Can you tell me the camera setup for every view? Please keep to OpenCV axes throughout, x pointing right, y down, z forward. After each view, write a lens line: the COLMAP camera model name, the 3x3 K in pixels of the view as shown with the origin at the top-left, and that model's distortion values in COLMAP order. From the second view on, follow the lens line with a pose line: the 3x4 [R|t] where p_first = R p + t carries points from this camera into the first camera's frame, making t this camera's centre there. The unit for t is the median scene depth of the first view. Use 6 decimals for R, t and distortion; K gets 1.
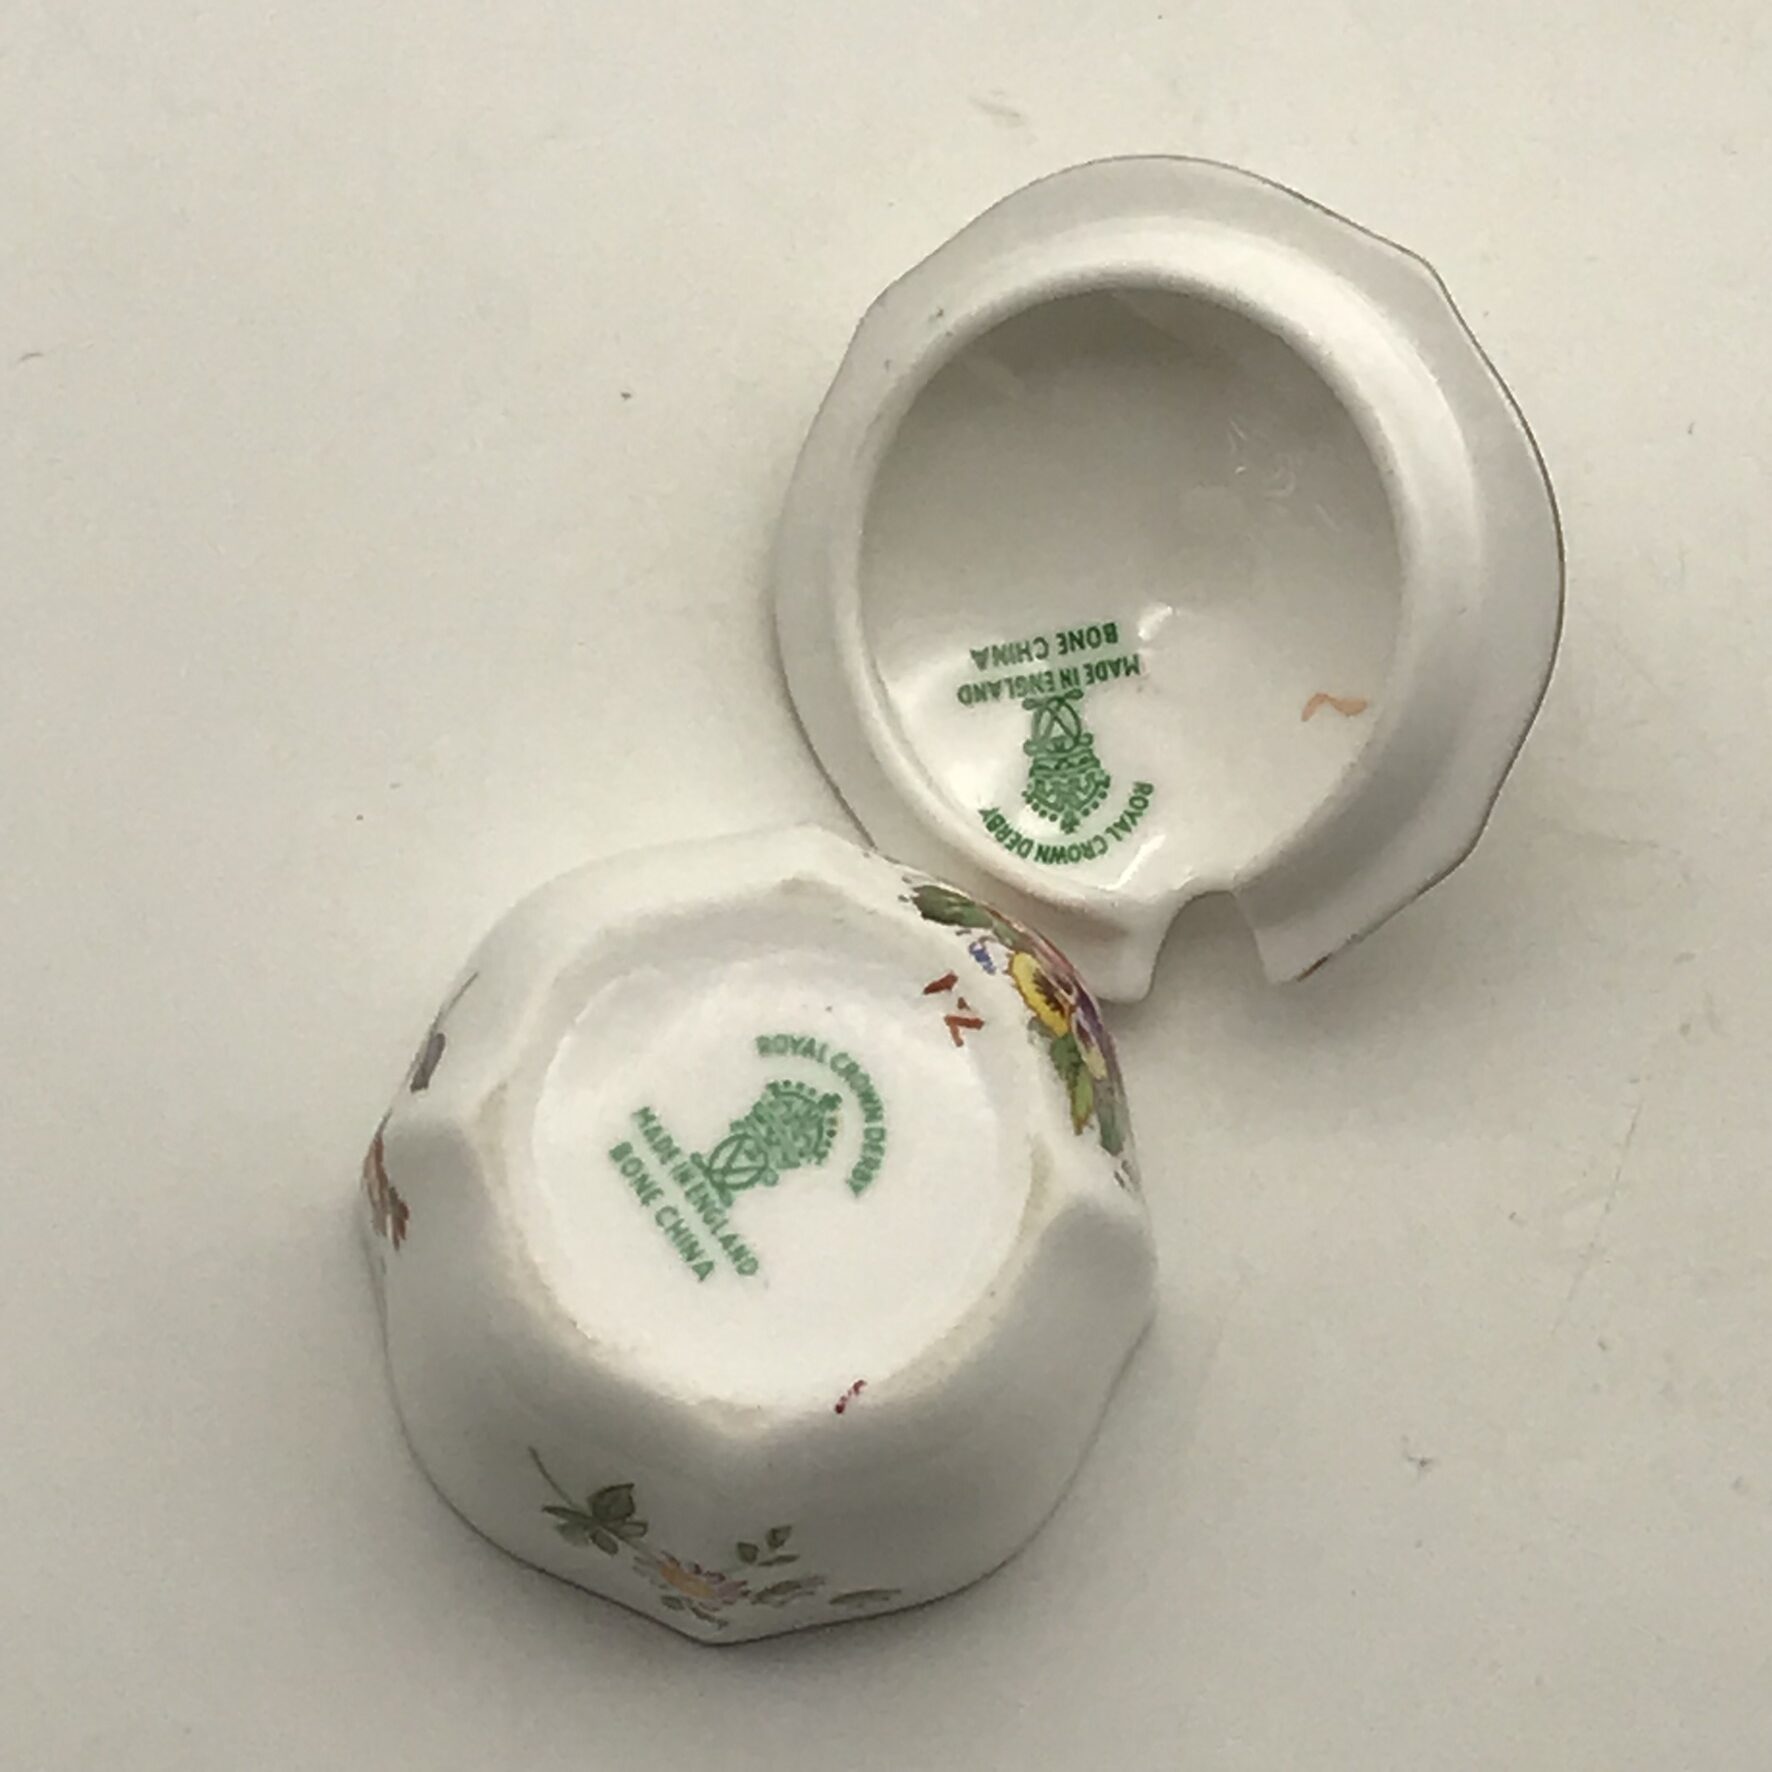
lens RADIAL K [[6672.6, 0, 886.3], [0, 6672.6, 885.4], [0, 0, 1]] dist [0.191086, 0.000000]
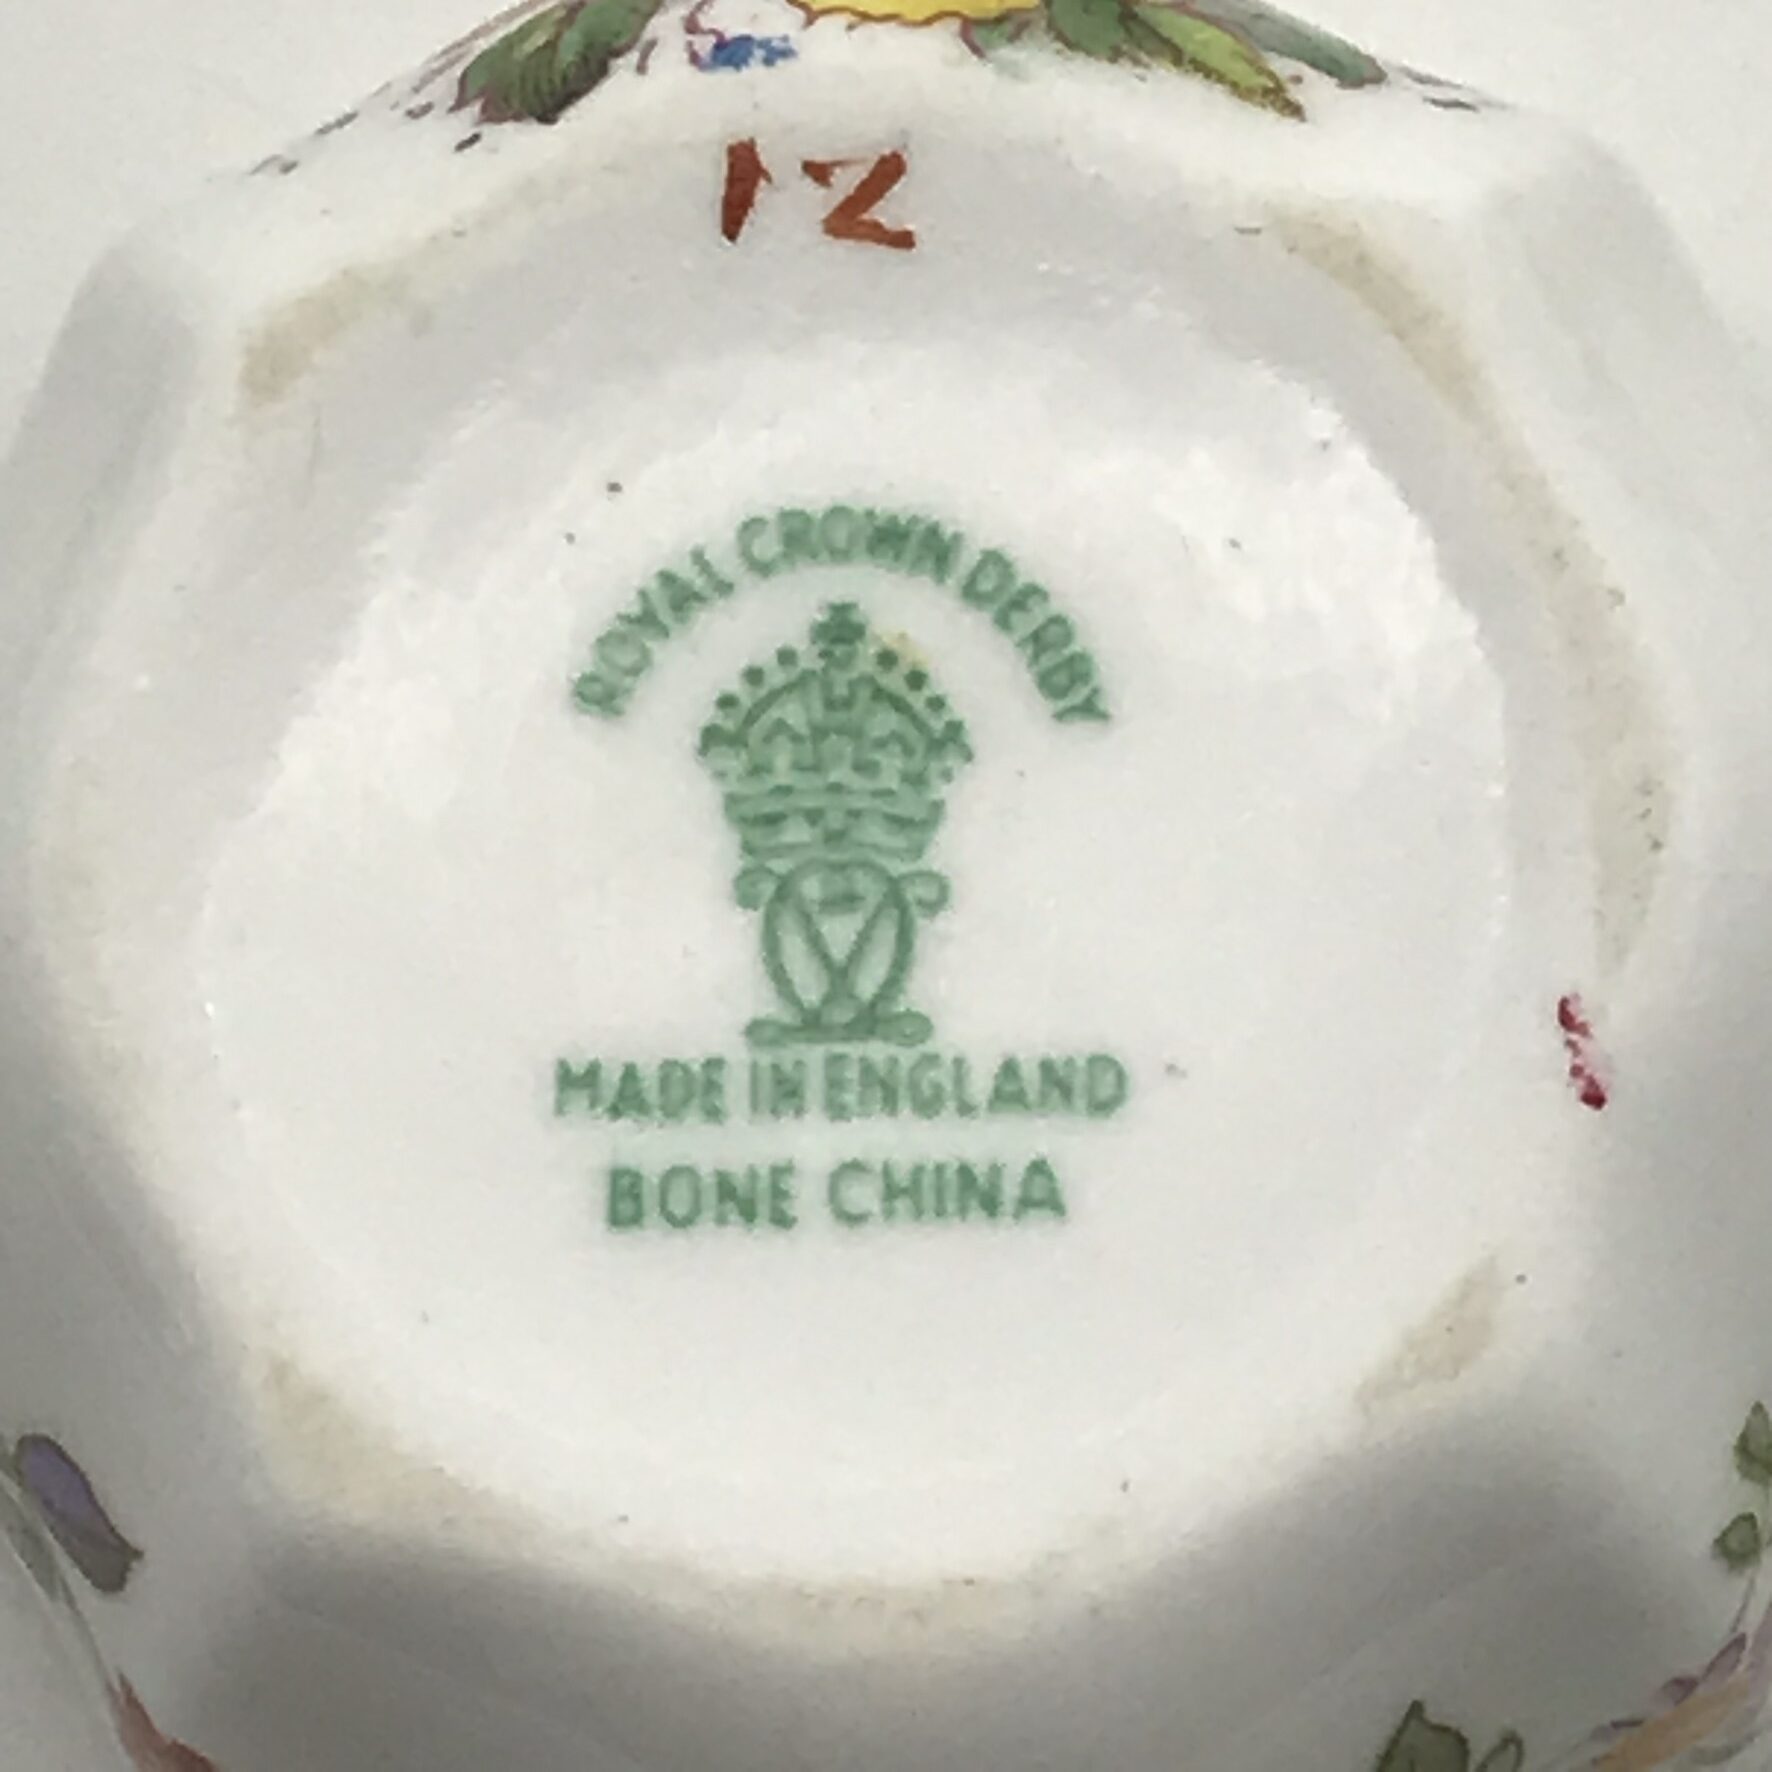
lens RADIAL K [[9225.2, 0, 886.3], [0, 9225.2, 886.6], [0, 0, 1]] dist [0.240614, 0.000000]
pose [[0.564257, -0.820105, 0.095090, -0.064605], [0.809319, 0.572209, 0.132585, -0.022650], [-0.163145, 0.002146, 0.986600, 0.518056]]
